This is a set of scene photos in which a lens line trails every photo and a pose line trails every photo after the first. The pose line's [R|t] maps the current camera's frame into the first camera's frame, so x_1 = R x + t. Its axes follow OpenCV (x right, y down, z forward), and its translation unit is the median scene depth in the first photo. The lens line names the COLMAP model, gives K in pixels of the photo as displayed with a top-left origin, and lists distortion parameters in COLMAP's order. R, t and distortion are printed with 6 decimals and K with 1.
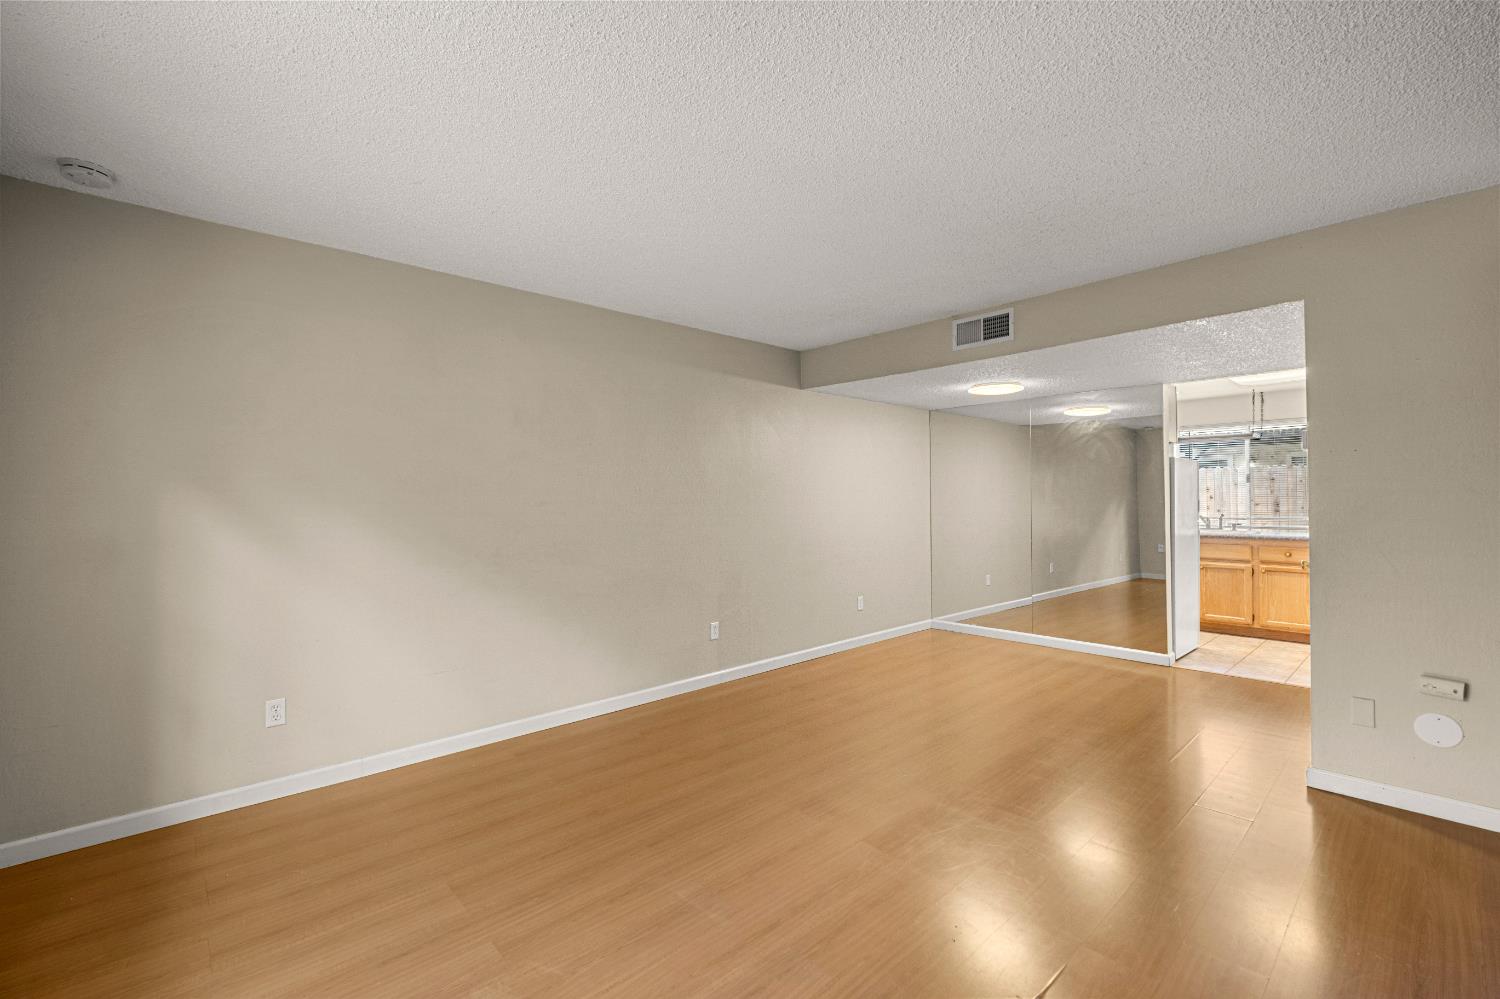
lens RADIAL K [[649.0, 0, 751.3], [0, 649.0, 498.4], [0, 0, 1]] dist [-0.004873, 0.000049]
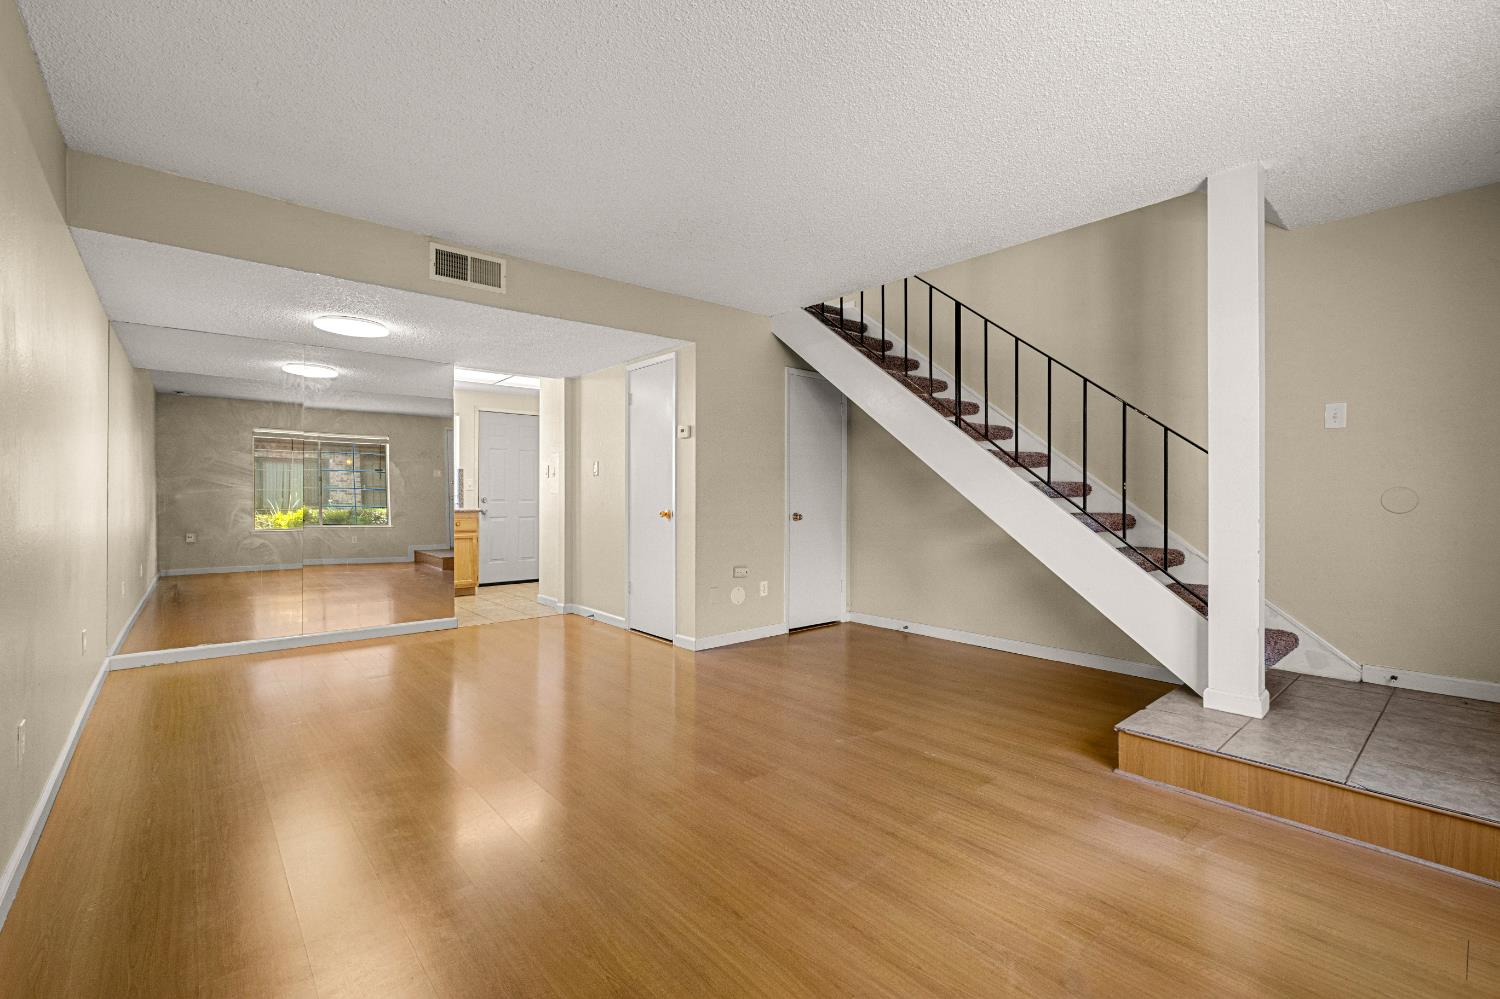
lens RADIAL K [[649.0, 0, 754.6], [0, 649.0, 500.2], [0, 0, 1]] dist [-0.004873, 0.000049]
pose [[0.026043, -0.001892, 0.999659, -0.368124], [-0.006129, 0.999979, 0.002052, 0.036491], [-0.999642, -0.006180, 0.026031, 0.418602]]
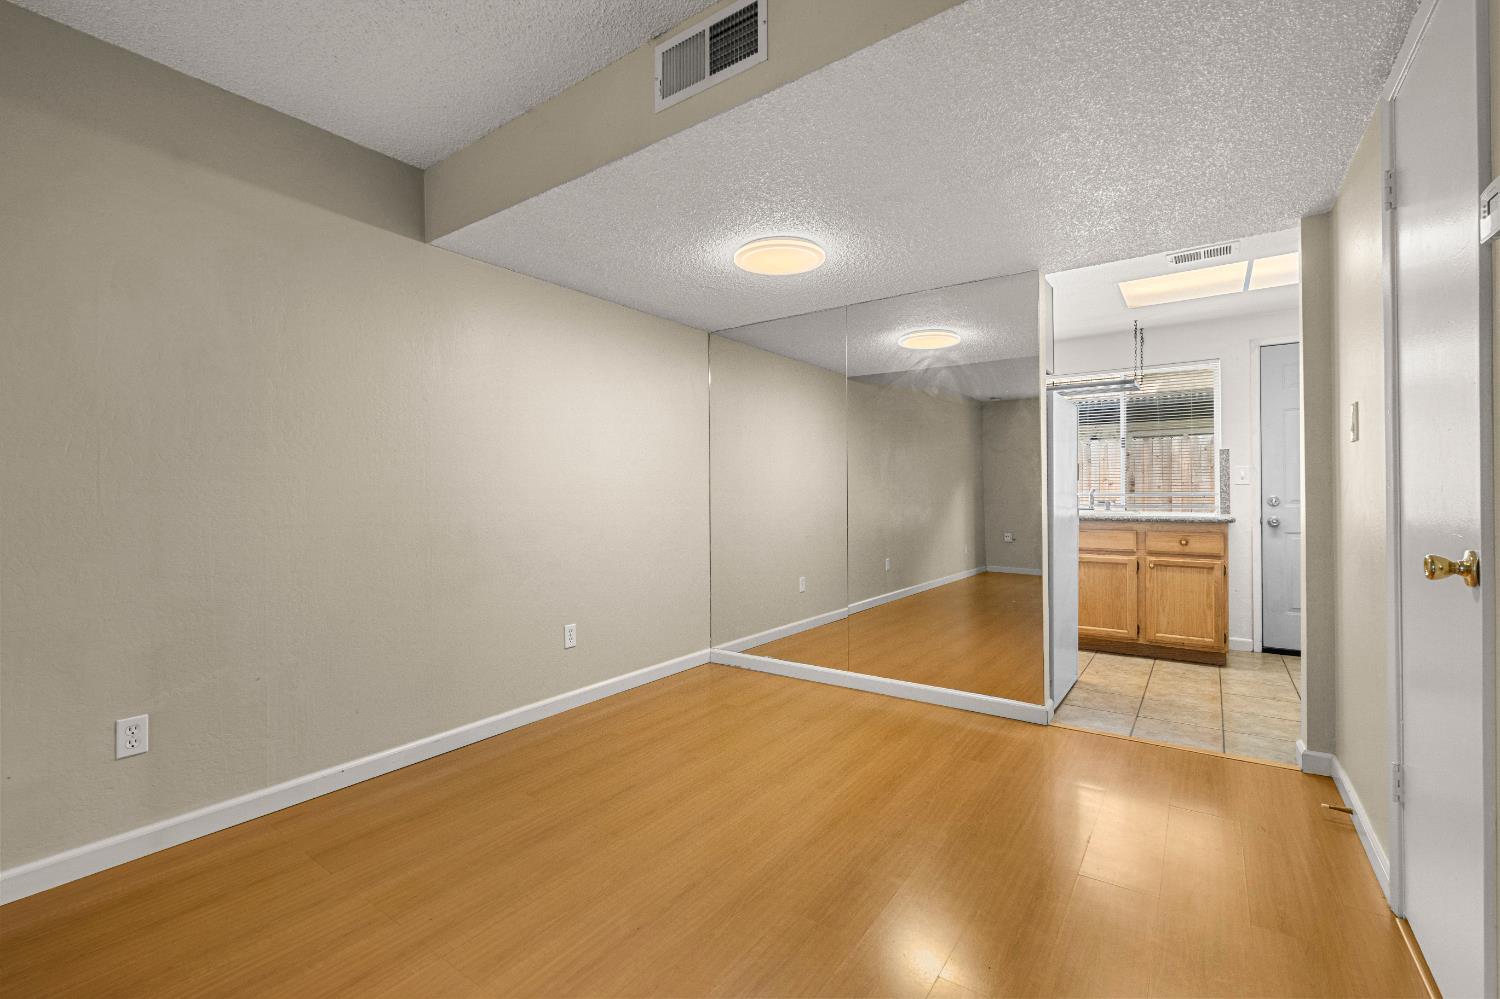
lens RADIAL K [[649.0, 0, 754.7], [0, 649.0, 496.1], [0, 0, 1]] dist [-0.004873, 0.000049]
pose [[0.977875, 0.000489, 0.209189, 0.209890], [-0.001561, 0.999986, 0.004961, 0.032469], [-0.209184, -0.005178, 0.977863, 0.394482]]
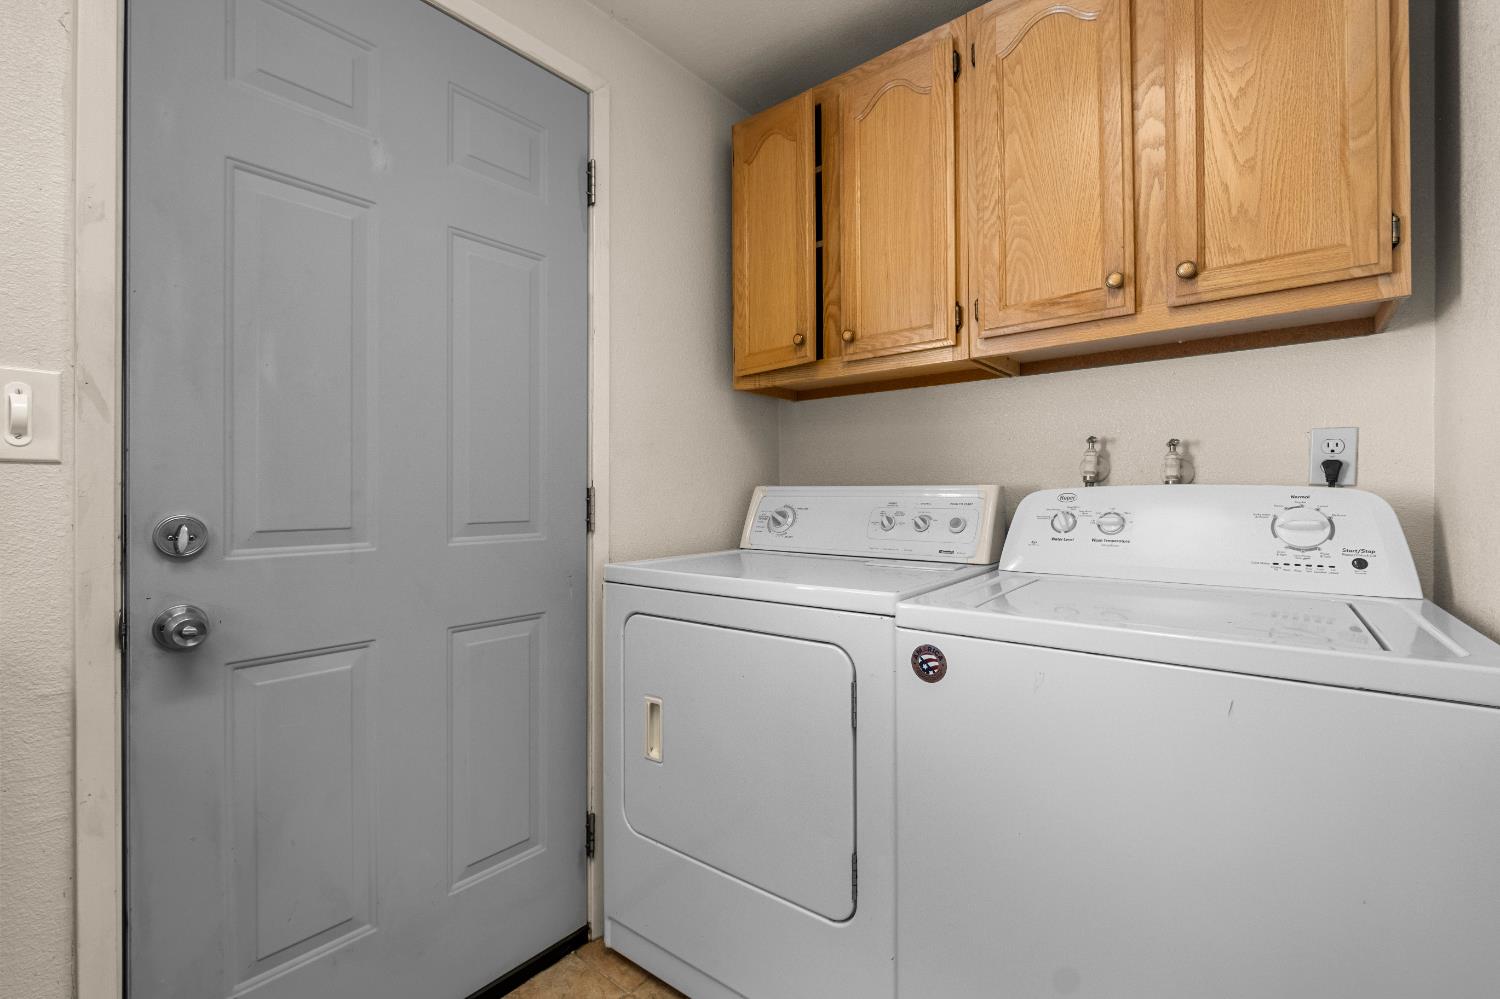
lens RADIAL K [[649.0, 0, 746.5], [0, 649.0, 488.5], [0, 0, 1]] dist [-0.004873, 0.000049]
pose [[-0.118061, 0.009205, 0.992964, 0.784421], [0.001245, 0.999958, -0.009121, 0.029257], [-0.993006, 0.000159, -0.118067, 0.888750]]
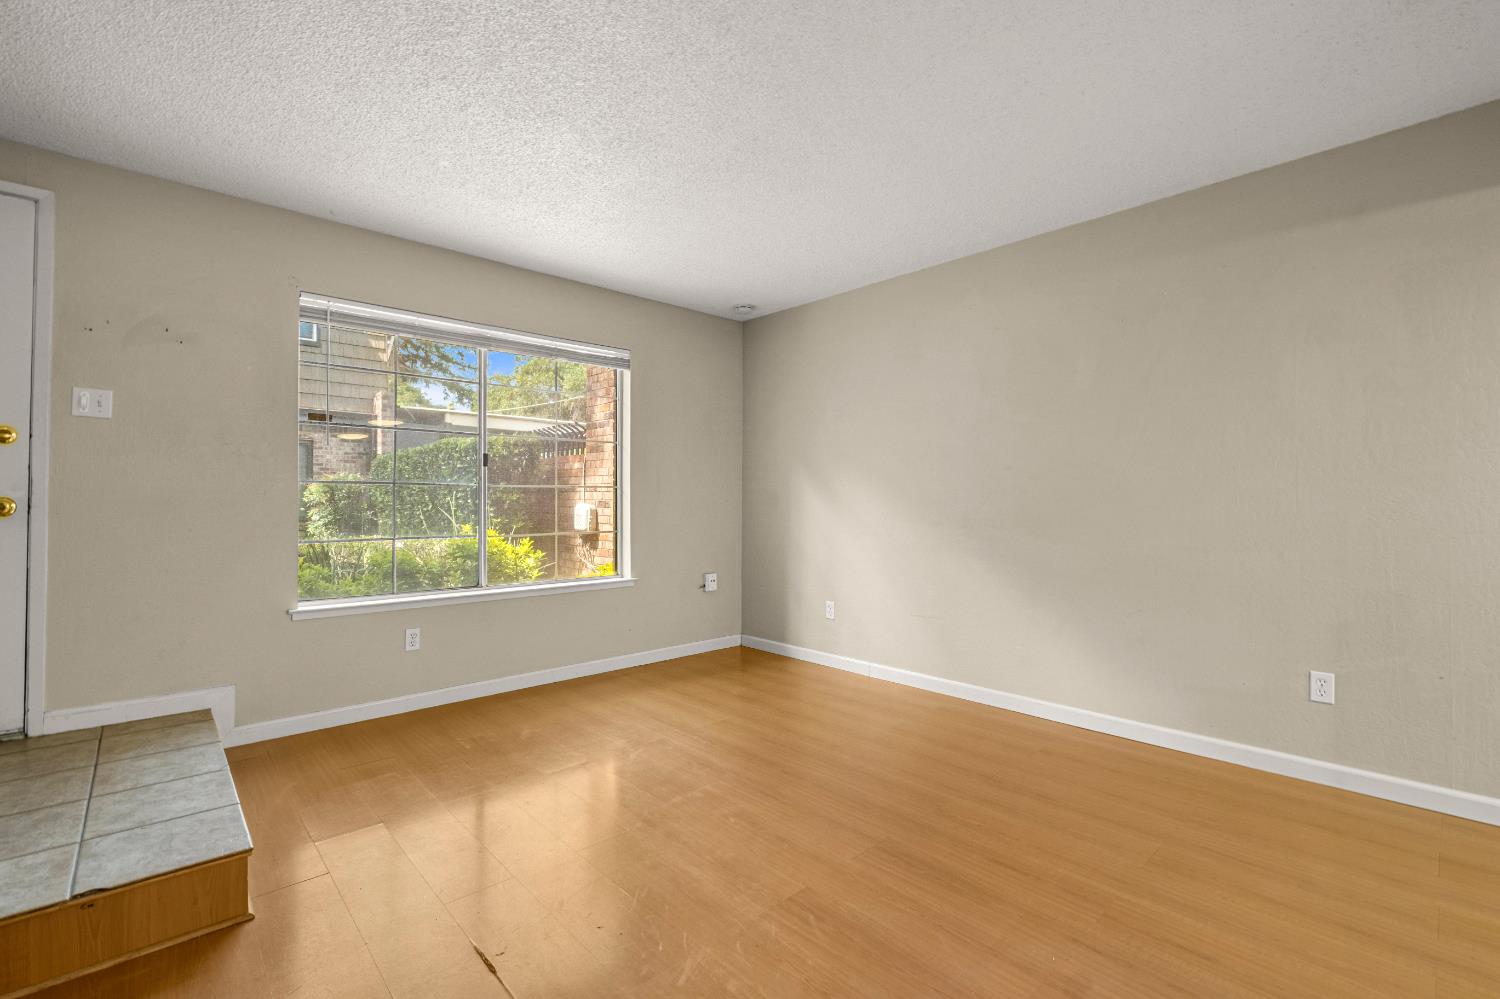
lens RADIAL K [[649.0, 0, 744.1], [0, 649.0, 493.8], [0, 0, 1]] dist [-0.004873, 0.000049]
pose [[-0.005986, -0.005992, -0.999964, 0.405238], [0.001872, 0.999980, -0.006003, 0.031874], [0.999980, -0.001908, -0.005974, 0.407170]]
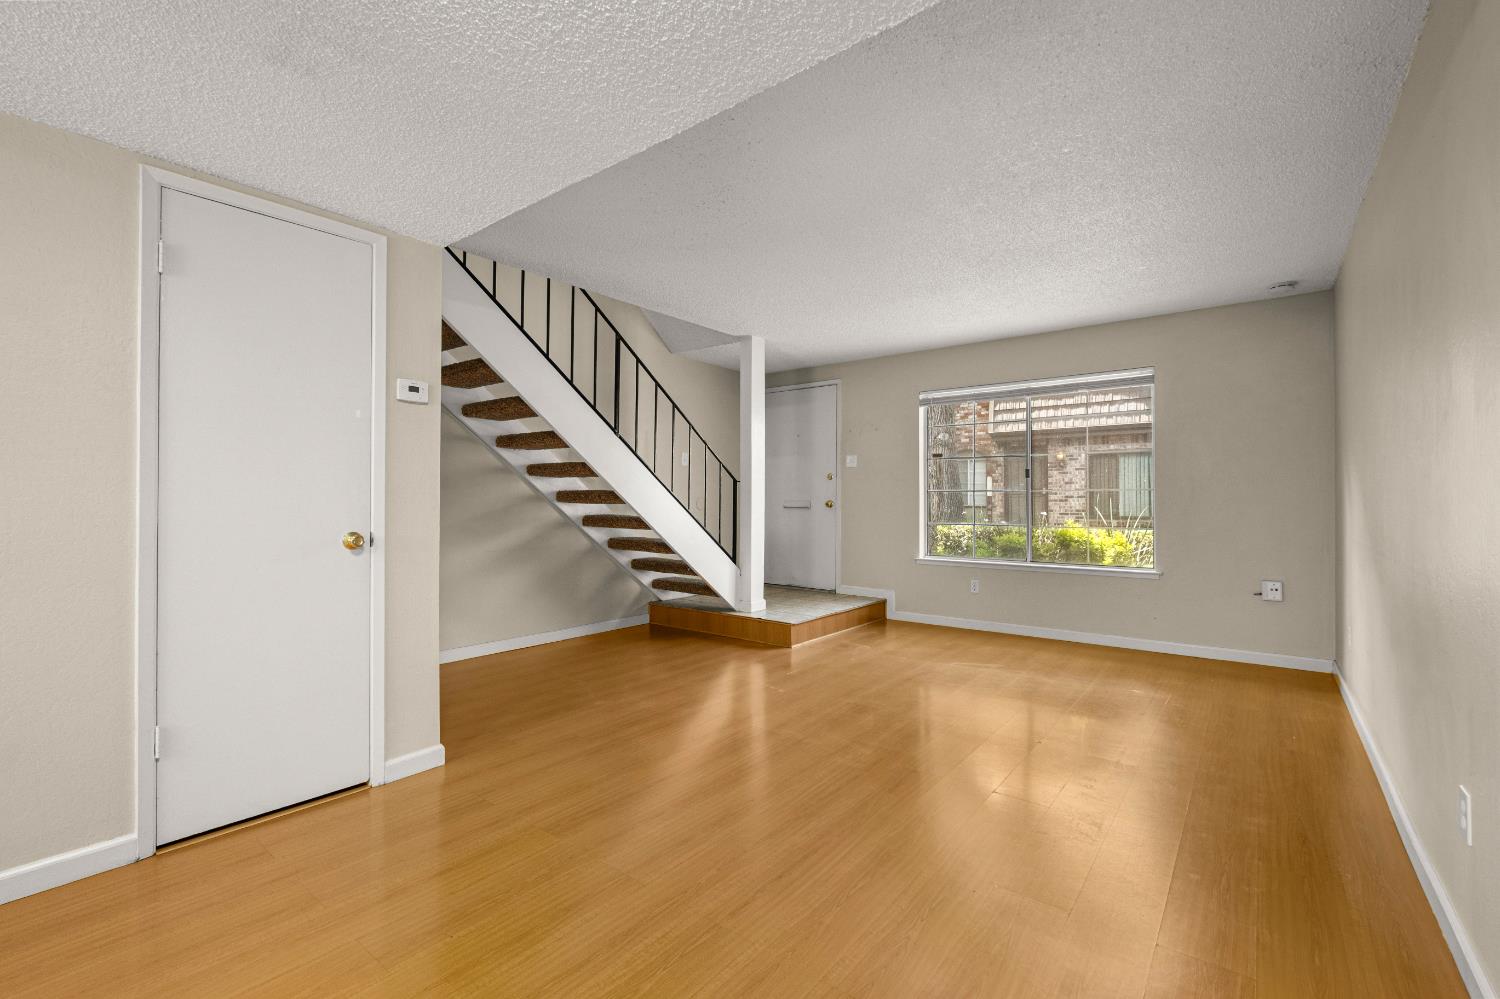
lens RADIAL K [[649.0, 0, 761.7], [0, 649.0, 492.5], [0, 0, 1]] dist [-0.004873, 0.000049]
pose [[-0.986000, 0.002329, -0.166728, 0.285732], [0.004694, 0.999894, -0.013791, 0.032234], [0.166678, -0.014381, -0.985906, 1.030305]]
